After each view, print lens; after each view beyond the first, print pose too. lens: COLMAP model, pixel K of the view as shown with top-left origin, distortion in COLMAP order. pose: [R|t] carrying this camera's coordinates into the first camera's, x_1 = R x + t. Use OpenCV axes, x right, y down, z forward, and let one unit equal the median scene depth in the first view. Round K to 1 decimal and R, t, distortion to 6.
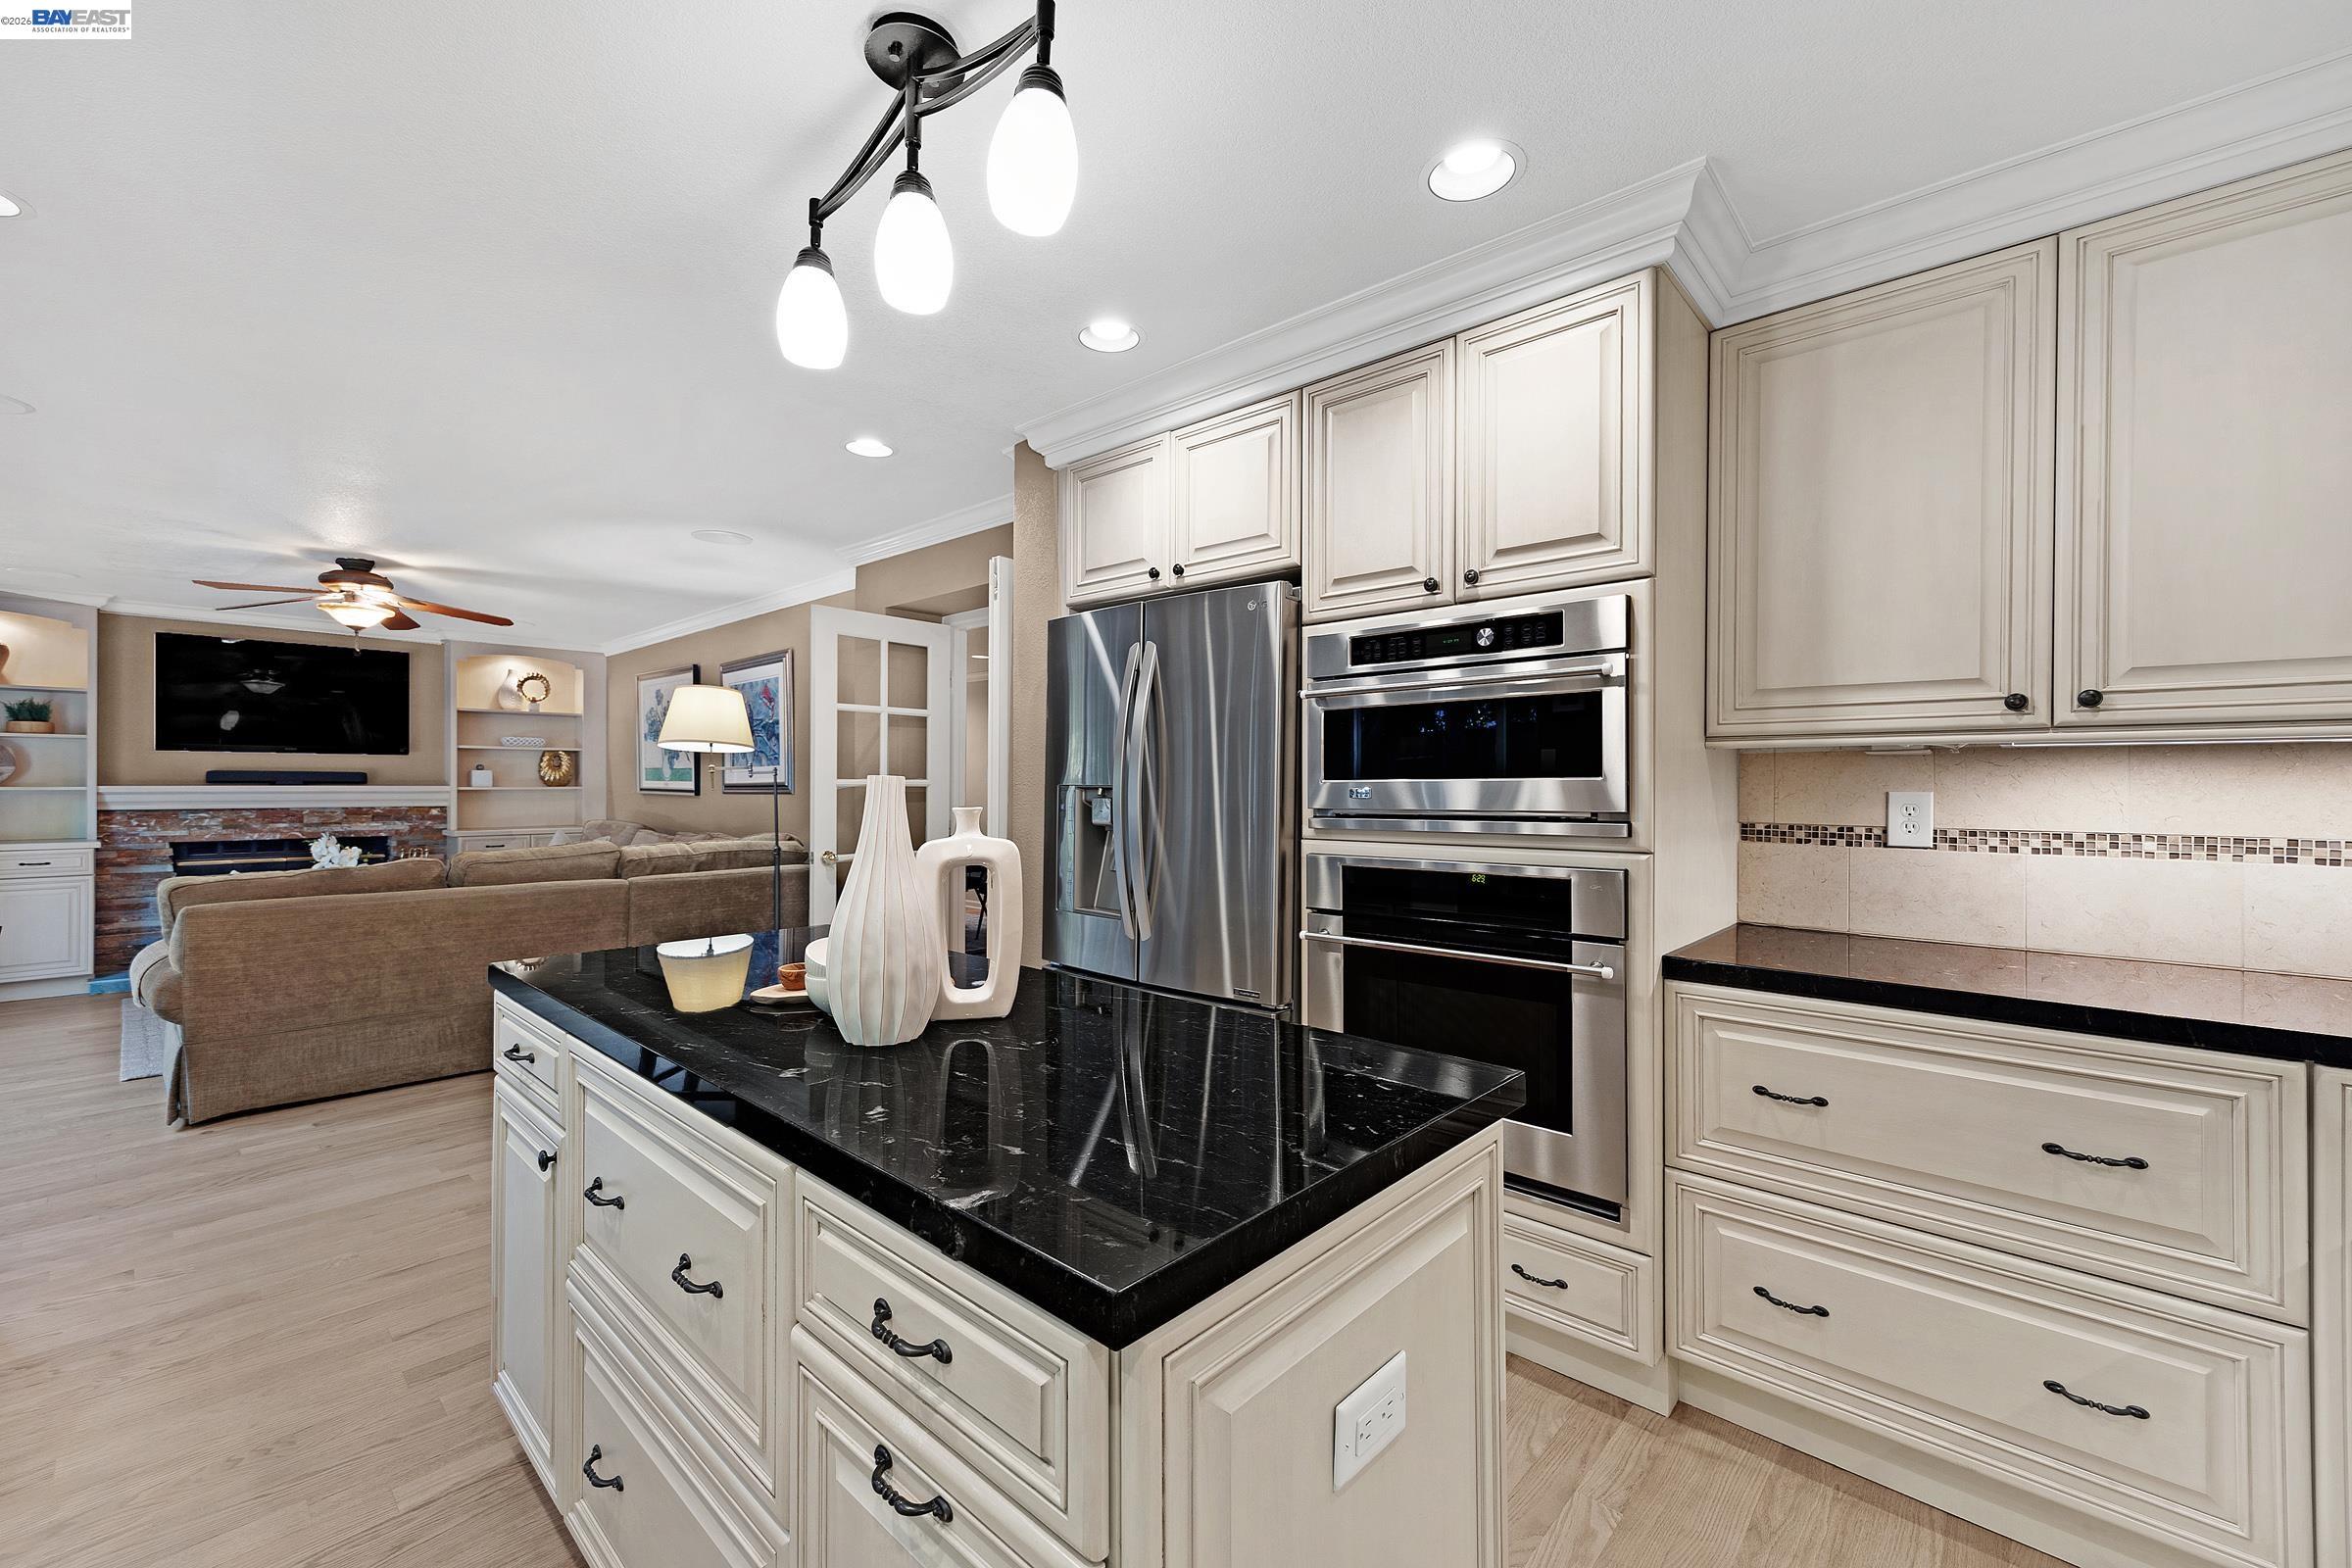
lens RADIAL K [[947.4, 0, 1187.0], [0, 947.4, 777.3], [0, 0, 1]] dist [0.002951, 0.000128]
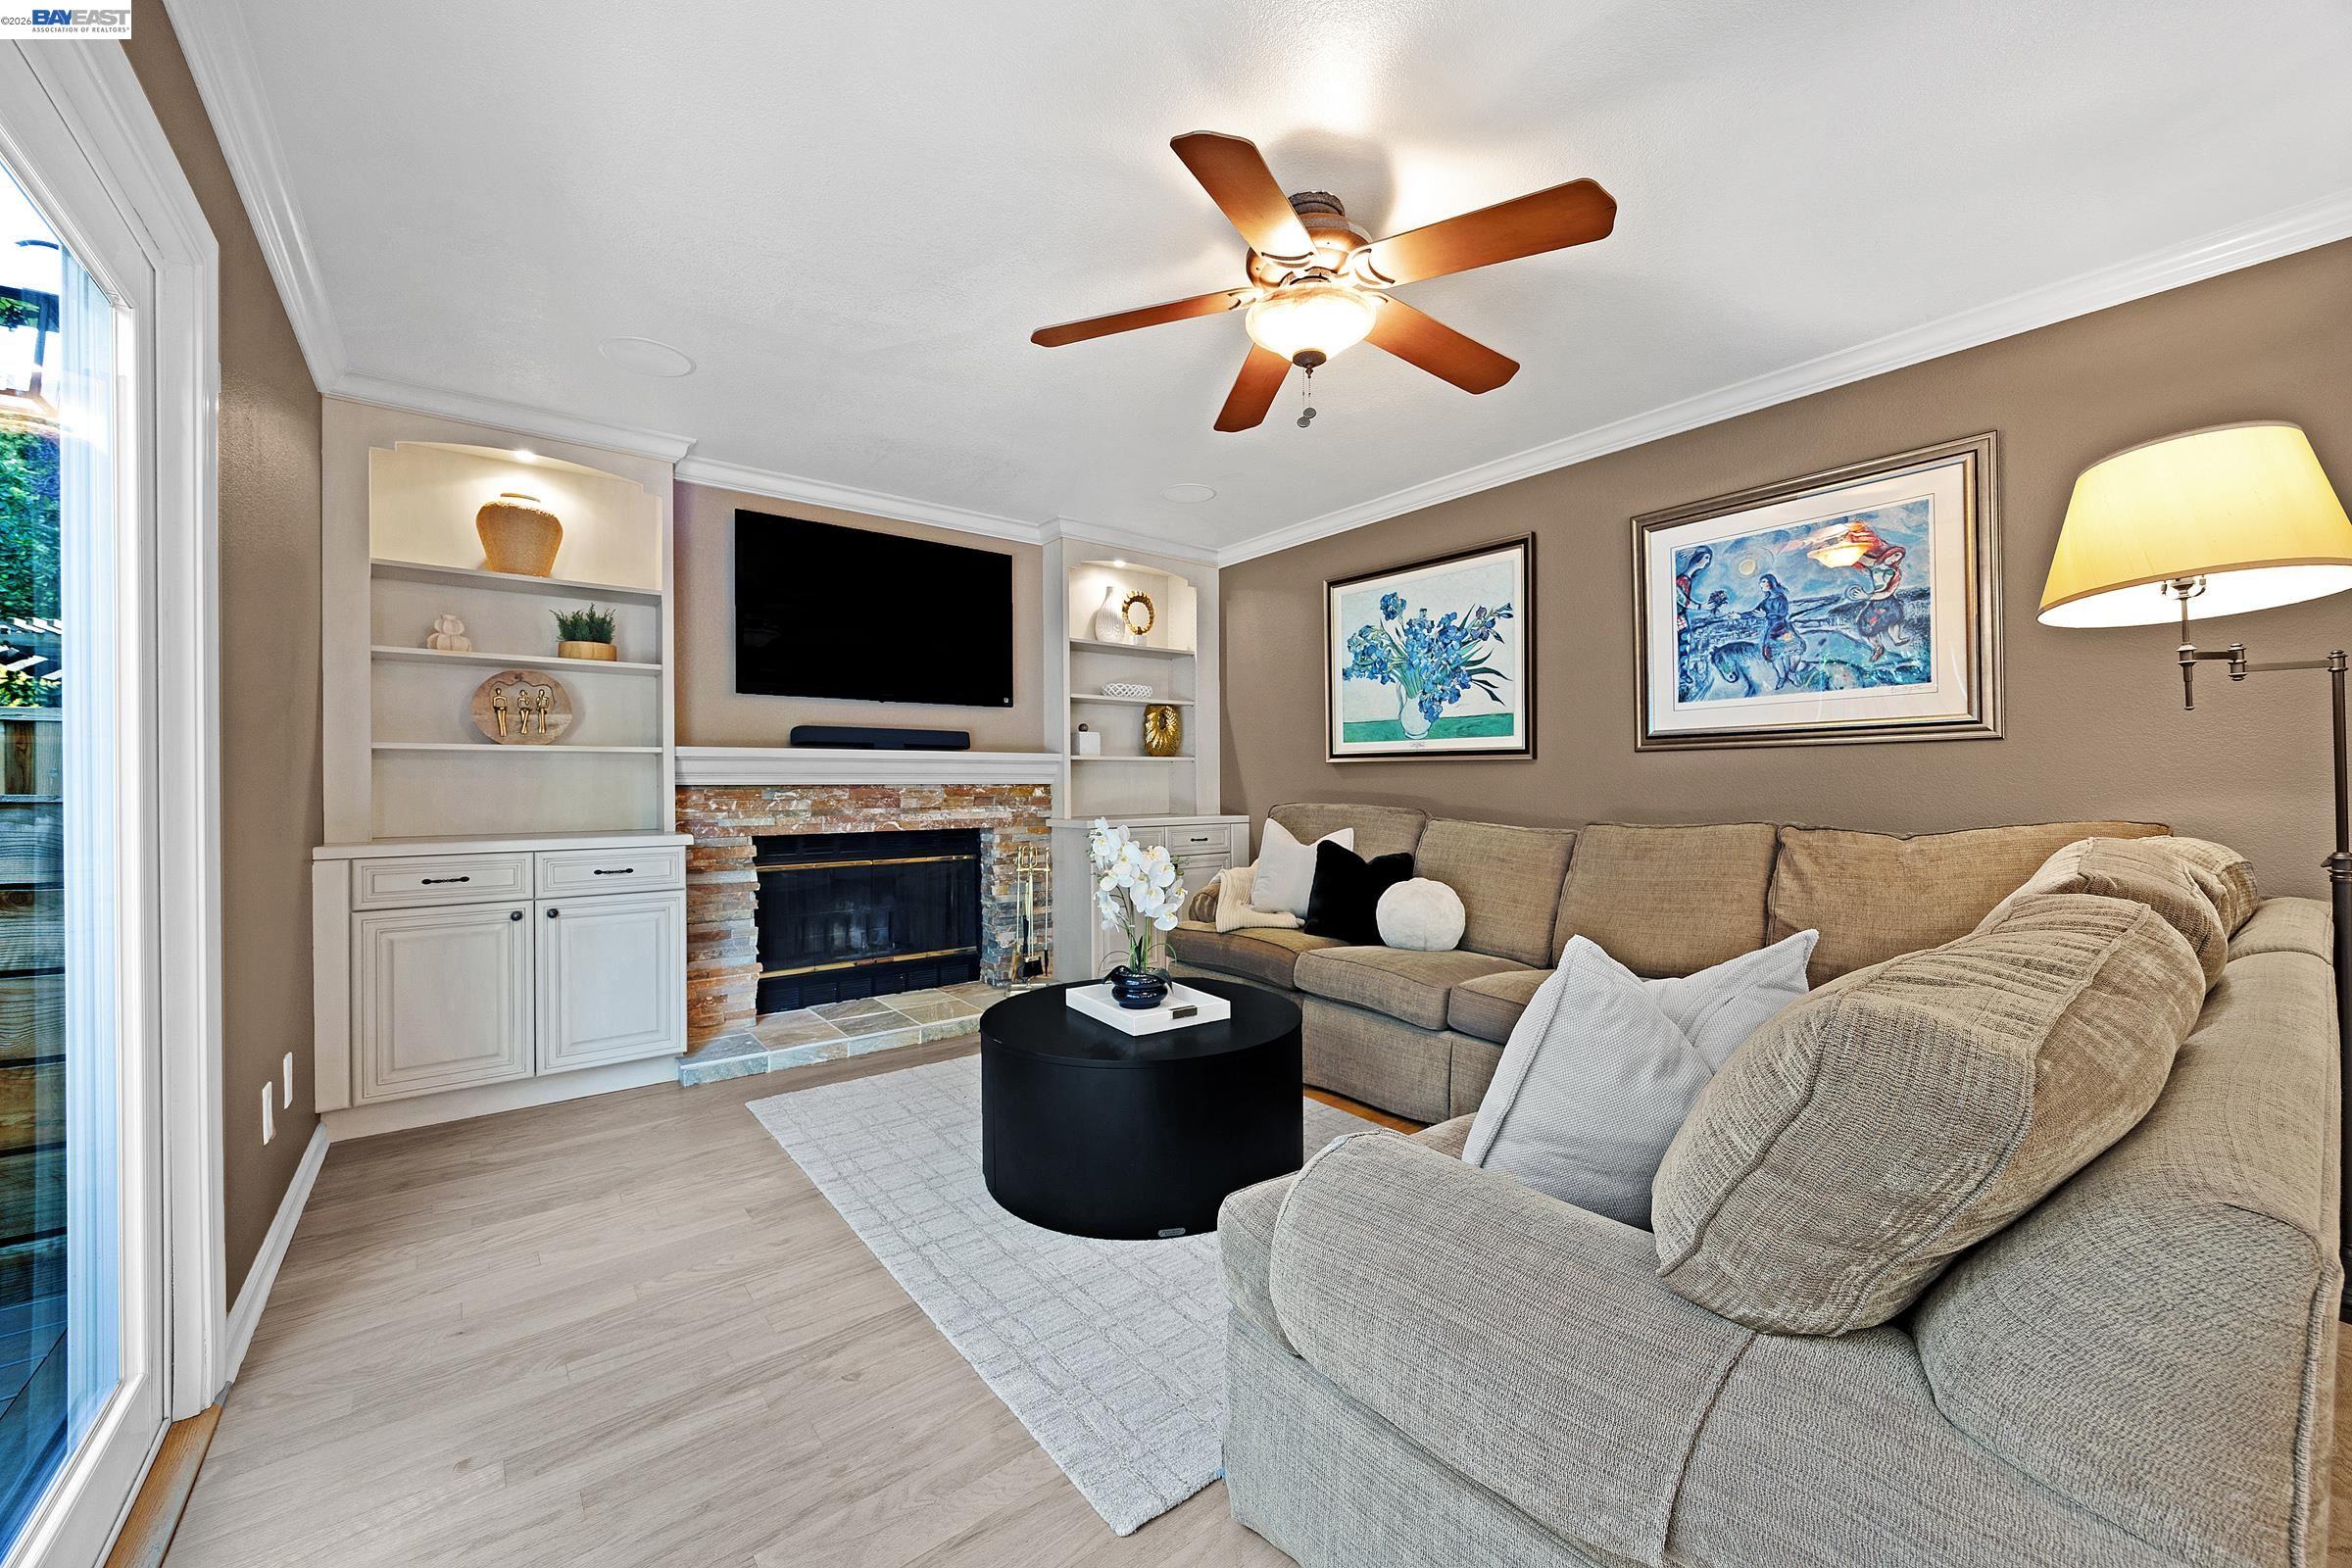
lens RADIAL K [[900.1, 0, 1184.1], [0, 900.1, 776.4], [0, 0, 1]] dist [-0.000999, 0.000027]
pose [[0.985307, -0.007655, -0.170622, -0.711042], [0.008077, 0.999966, 0.001781, 0.030625], [0.170602, -0.003133, 0.985335, 0.471306]]
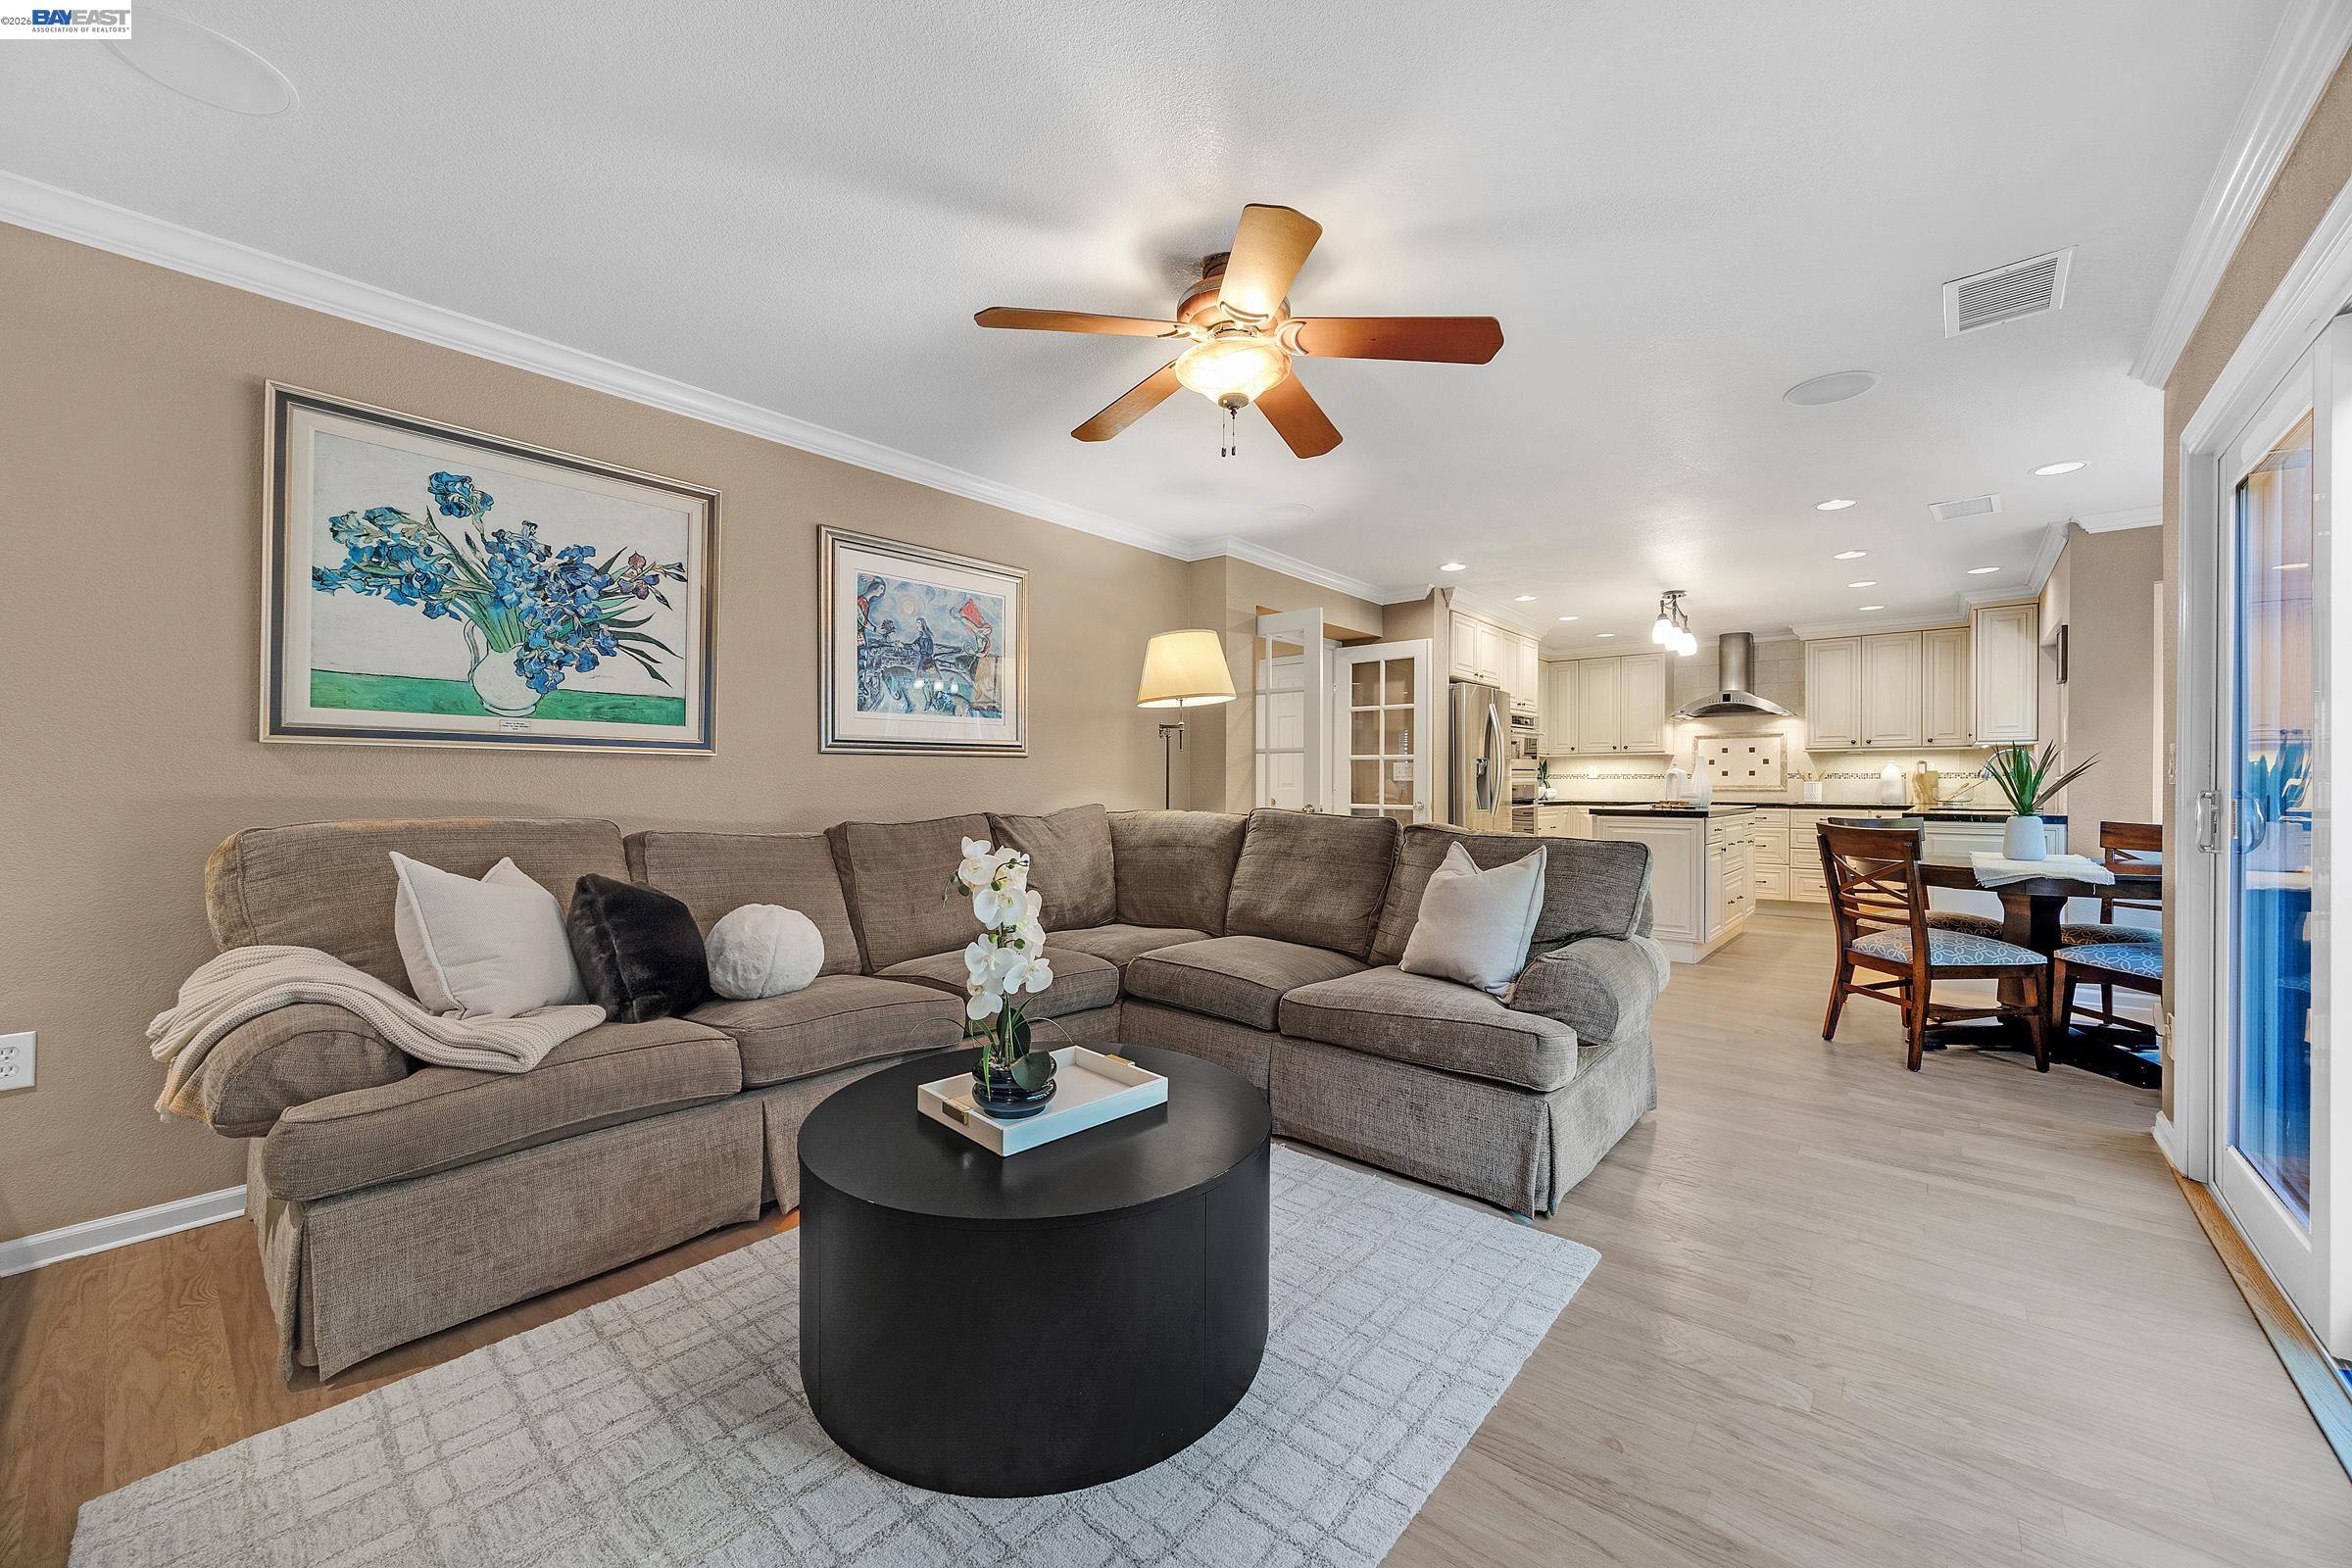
lens RADIAL K [[900.1, 0, 1177.0], [0, 900.1, 771.8], [0, 0, 1]] dist [-0.000999, 0.000027]
pose [[-0.027517, 0.008334, 0.999587, -1.113150], [-0.009880, 0.999914, -0.008609, 0.033055], [-0.999573, -0.010113, -0.027432, 0.861730]]
